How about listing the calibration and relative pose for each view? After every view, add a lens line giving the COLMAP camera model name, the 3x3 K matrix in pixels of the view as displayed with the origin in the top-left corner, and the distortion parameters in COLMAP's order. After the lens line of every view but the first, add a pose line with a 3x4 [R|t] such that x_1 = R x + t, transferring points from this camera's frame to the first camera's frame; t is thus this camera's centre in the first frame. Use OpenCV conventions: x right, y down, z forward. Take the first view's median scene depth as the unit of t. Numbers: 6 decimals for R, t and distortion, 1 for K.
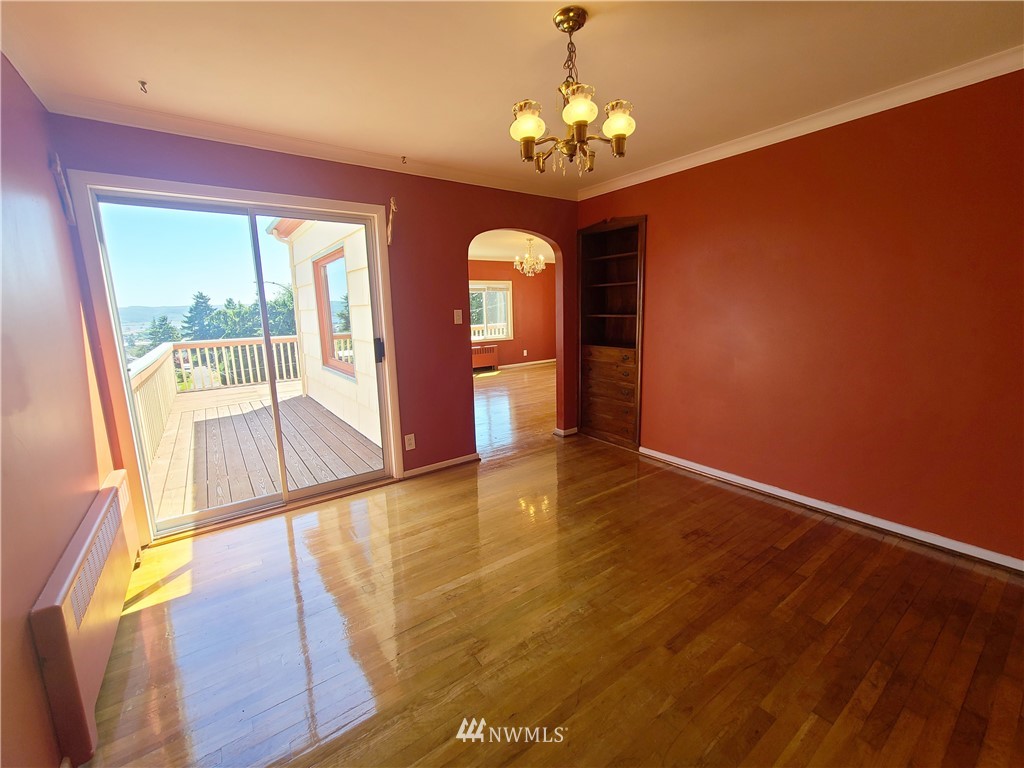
lens RADIAL K [[421.0, 0, 516.0], [0, 421.0, 378.4], [0, 0, 1]] dist [-0.003158, 0.001247]
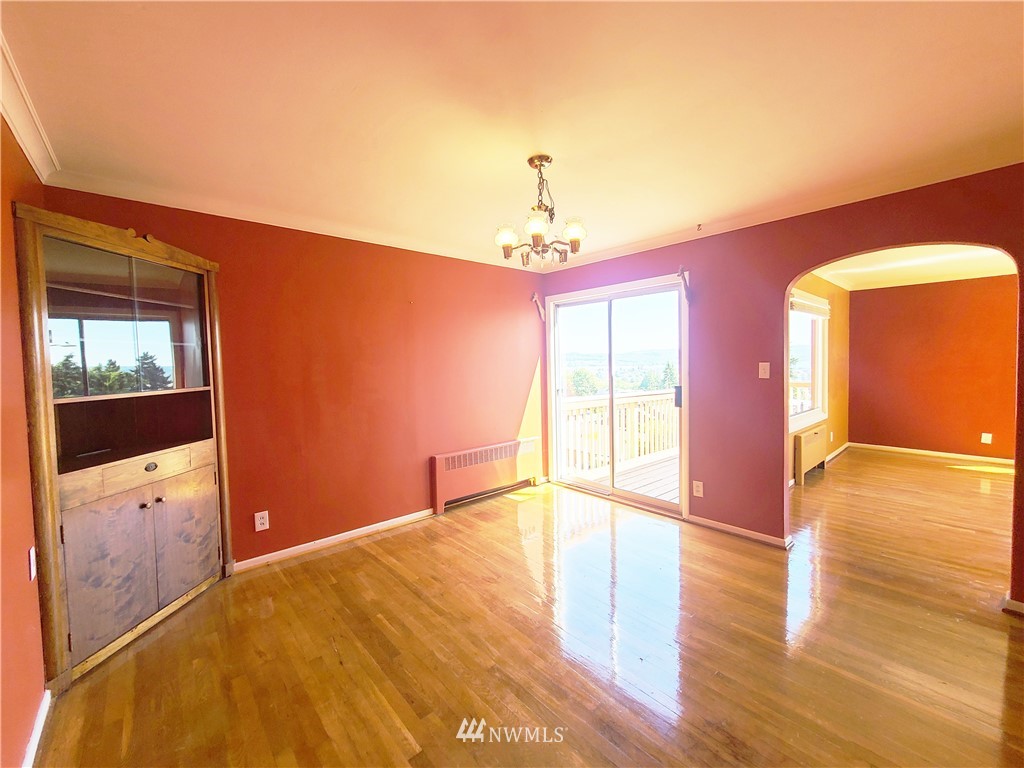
lens RADIAL K [[421.0, 0, 508.2], [0, 421.0, 386.4], [0, 0, 1]] dist [-0.003158, 0.001247]
pose [[0.090707, 0.084253, -0.992307, 0.727196], [-0.152497, 0.985839, 0.069764, -0.100418], [0.984133, 0.144996, 0.102271, 0.411327]]
